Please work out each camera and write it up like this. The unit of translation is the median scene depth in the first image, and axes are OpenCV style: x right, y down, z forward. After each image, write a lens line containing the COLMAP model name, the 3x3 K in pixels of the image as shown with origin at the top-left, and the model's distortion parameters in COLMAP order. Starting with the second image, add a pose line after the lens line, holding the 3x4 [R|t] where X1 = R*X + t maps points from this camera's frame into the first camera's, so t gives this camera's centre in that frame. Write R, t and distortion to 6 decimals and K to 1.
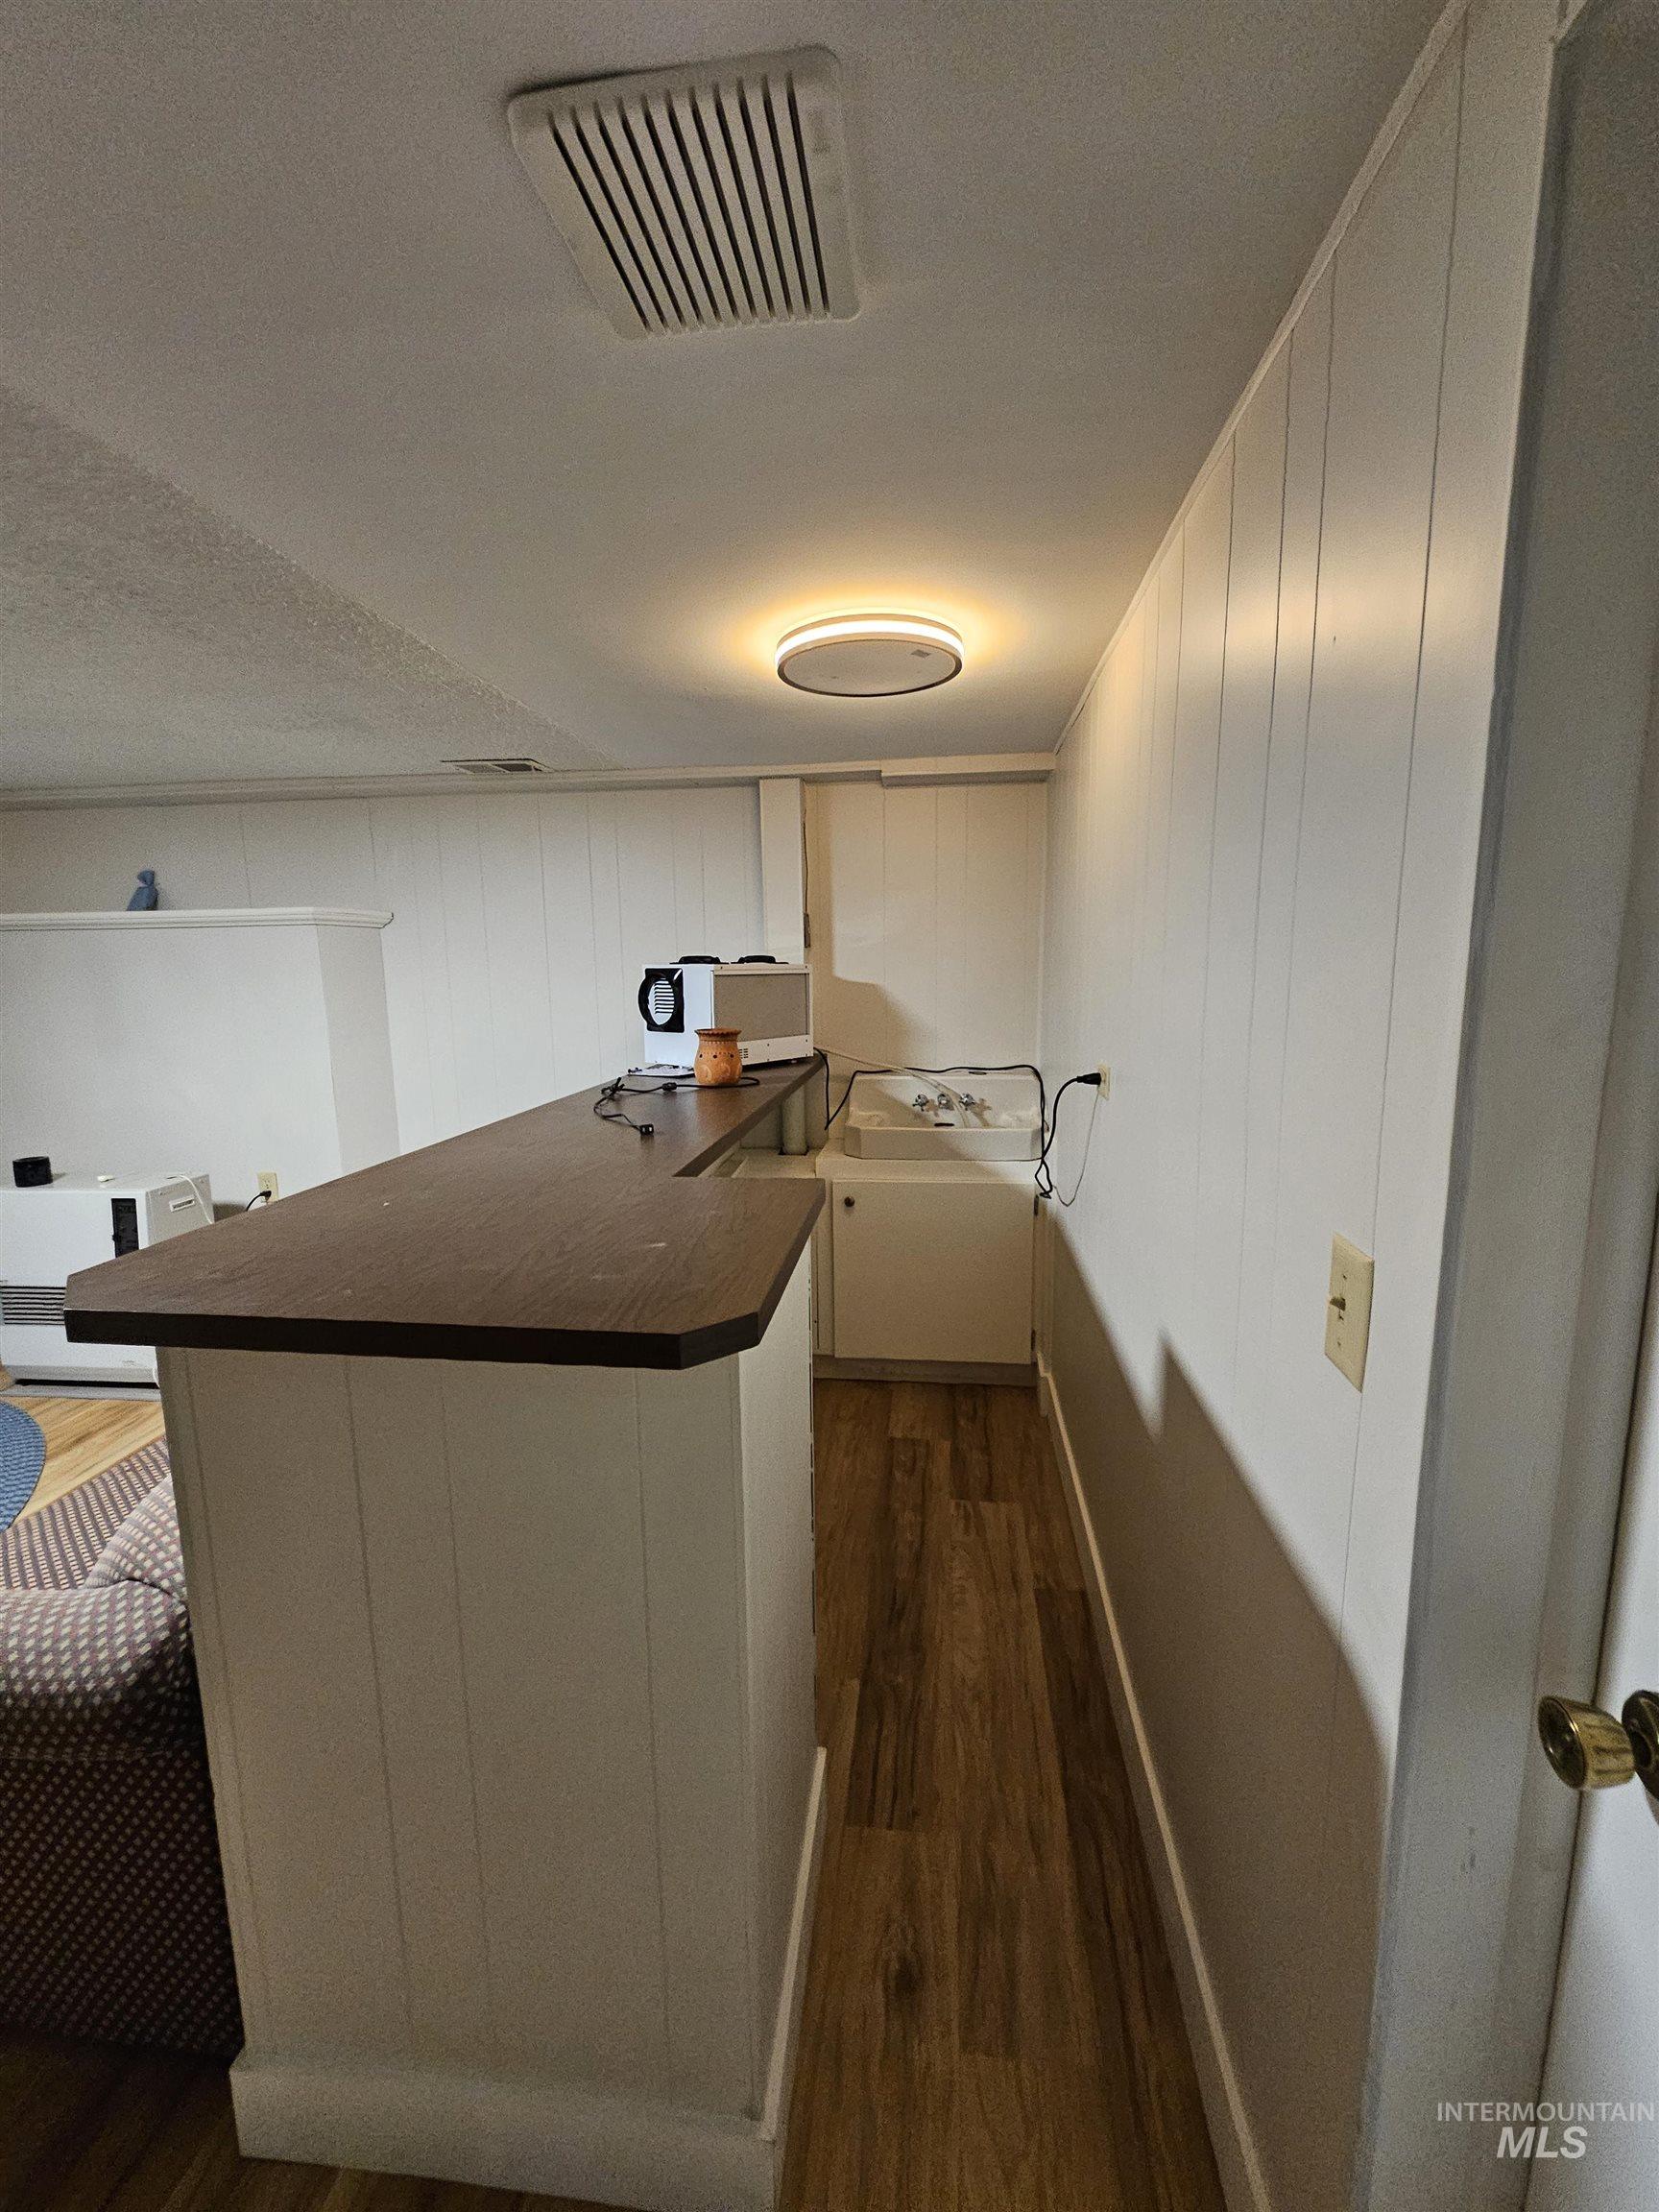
lens RADIAL K [[907.0, 0, 838.7], [0, 907.0, 1107.0], [0, 0, 1]] dist [0.000888, 0.000415]
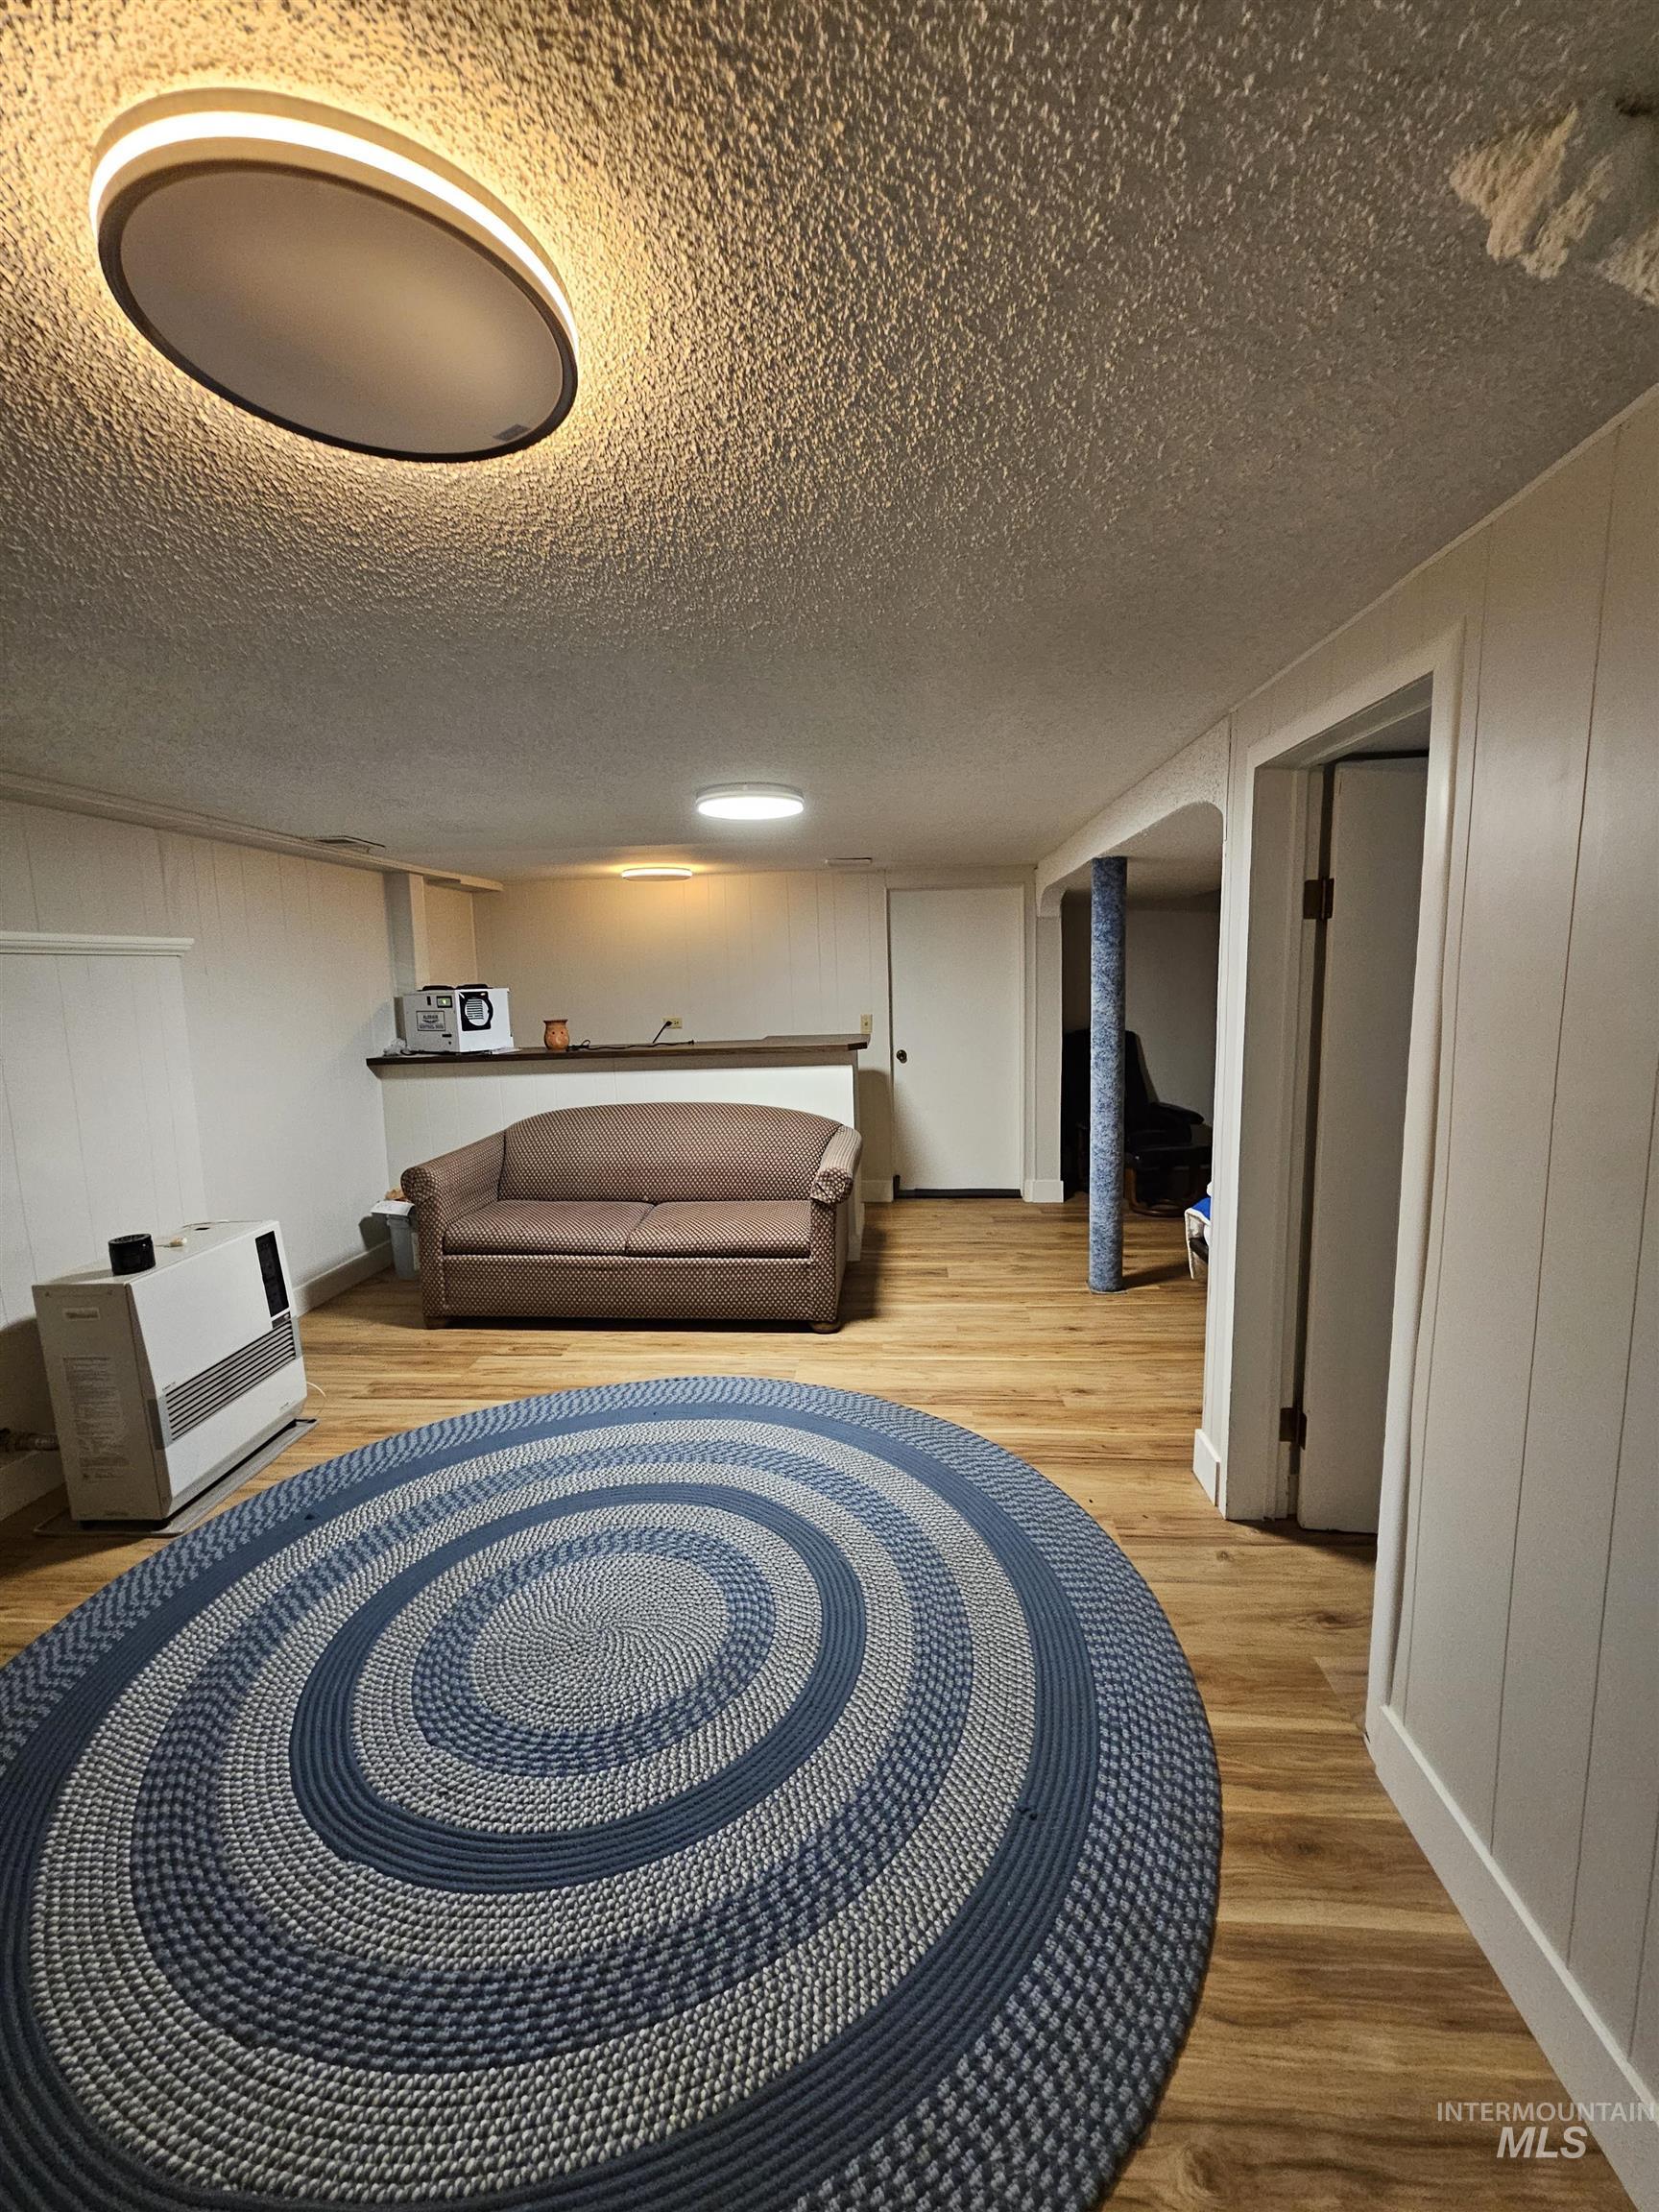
lens RADIAL K [[907.0, 0, 836.3], [0, 907.0, 1106.0], [0, 0, 1]] dist [0.000888, 0.000415]
pose [[-0.034972, -0.134280, 0.990326, -1.733939], [0.180503, 0.973787, 0.138411, -0.056331], [-0.982952, 0.183598, -0.009818, 0.379283]]
